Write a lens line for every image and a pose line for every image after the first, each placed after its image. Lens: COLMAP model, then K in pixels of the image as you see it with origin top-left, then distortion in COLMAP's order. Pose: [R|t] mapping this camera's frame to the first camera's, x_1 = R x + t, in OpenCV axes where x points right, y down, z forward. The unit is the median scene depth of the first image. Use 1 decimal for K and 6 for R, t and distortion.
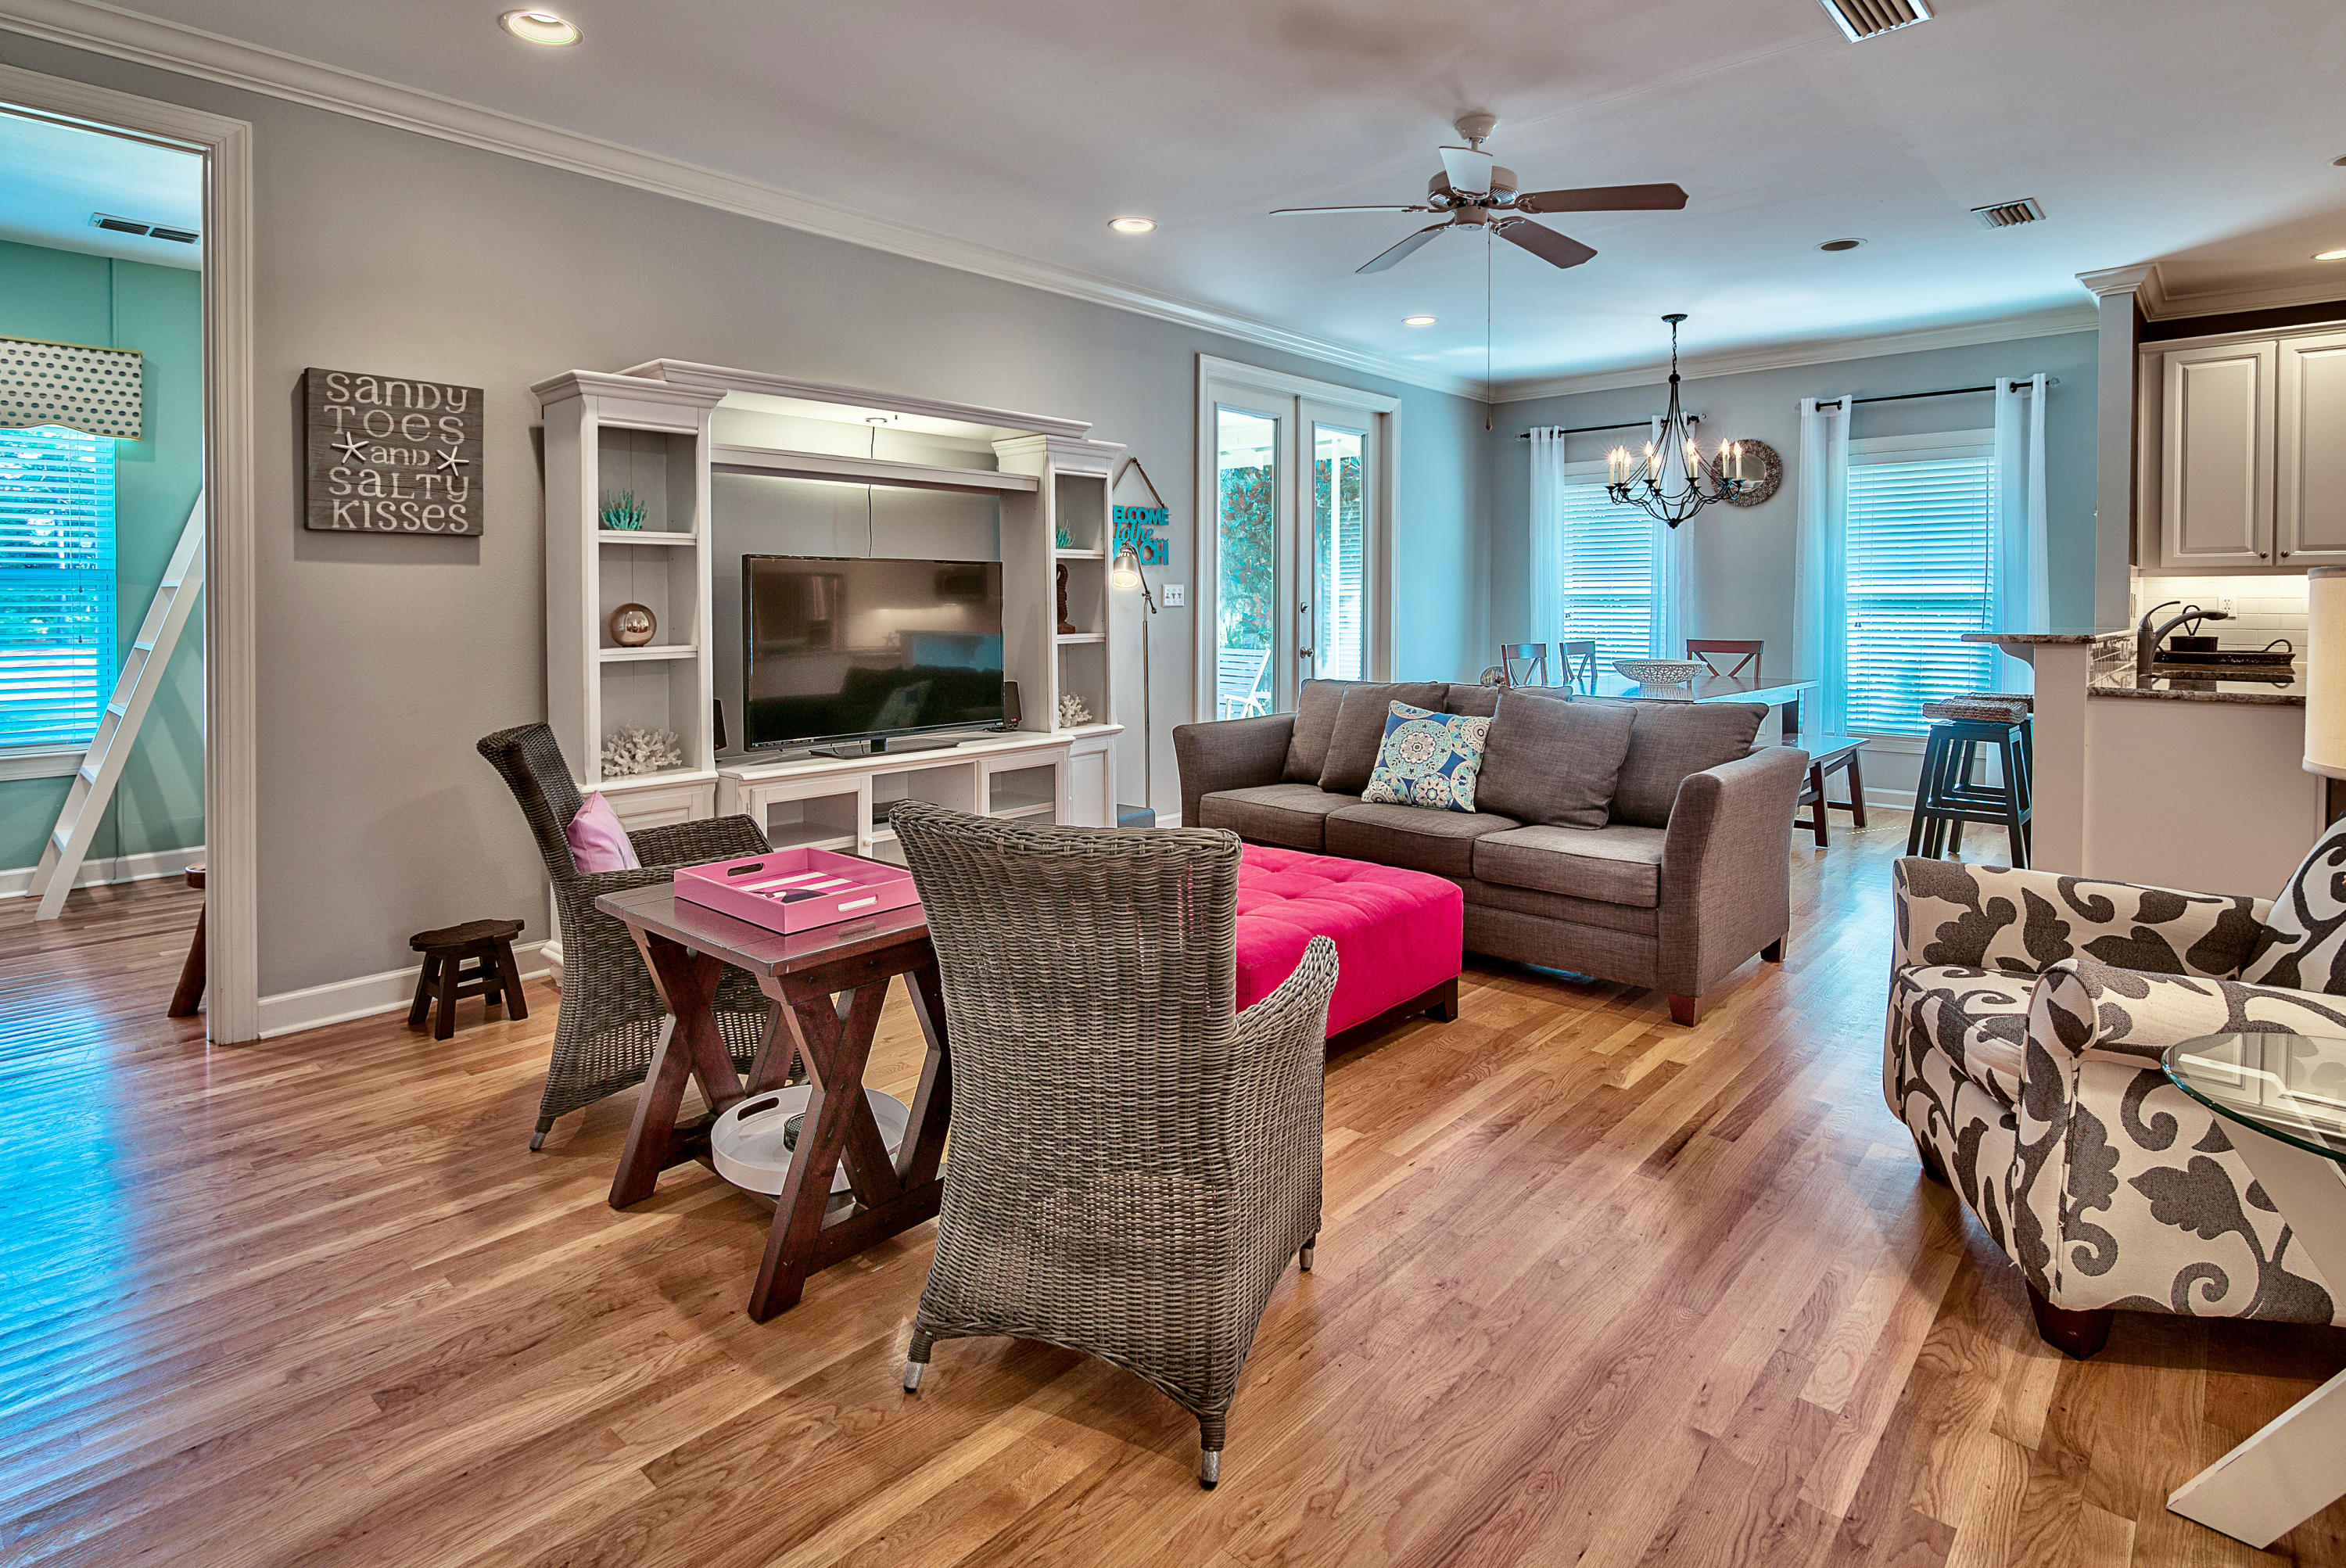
lens RADIAL K [[1185.0, 0, 1169.5], [0, 1185.0, 732.4], [0, 0, 1]] dist [-0.000749, -0.000325]
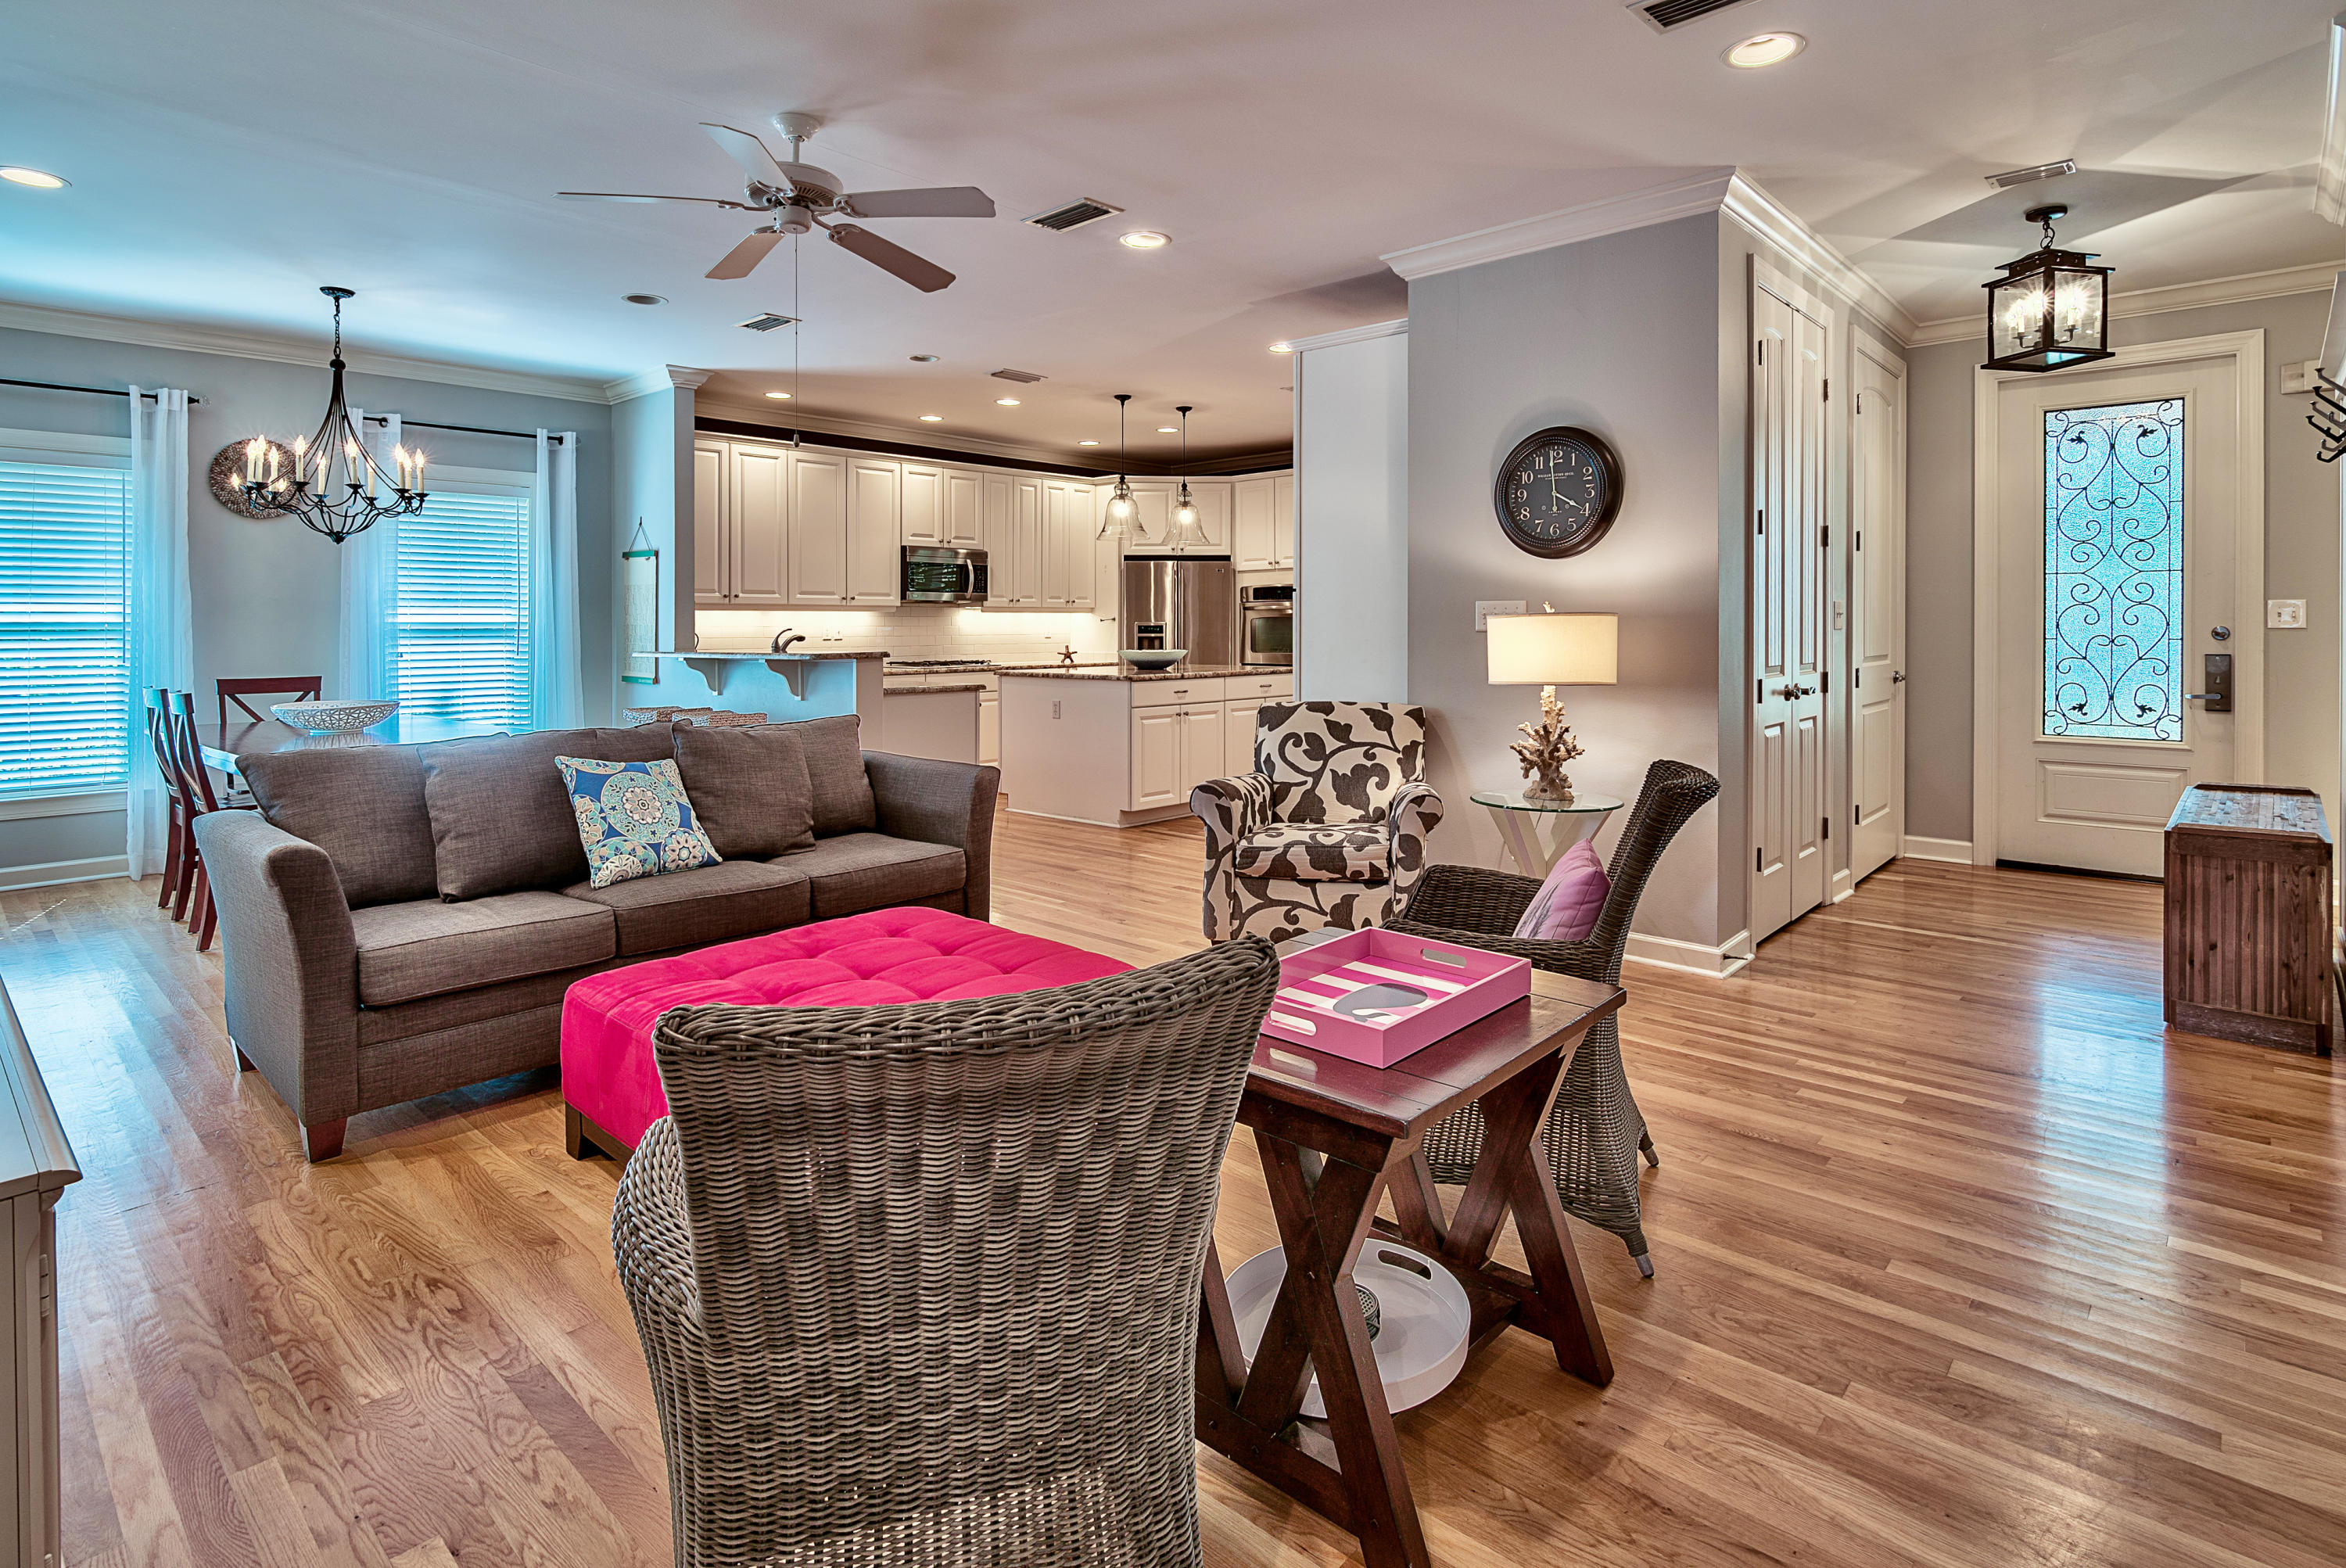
lens RADIAL K [[1185.0, 0, 1169.5], [0, 1185.0, 732.4], [0, 0, 1]] dist [-0.000749, -0.000325]
pose [[0.007064, -0.087510, 0.996139, -0.423962], [0.115953, 0.989515, 0.086106, -0.046067], [-0.993230, 0.114896, 0.017137, 0.433305]]
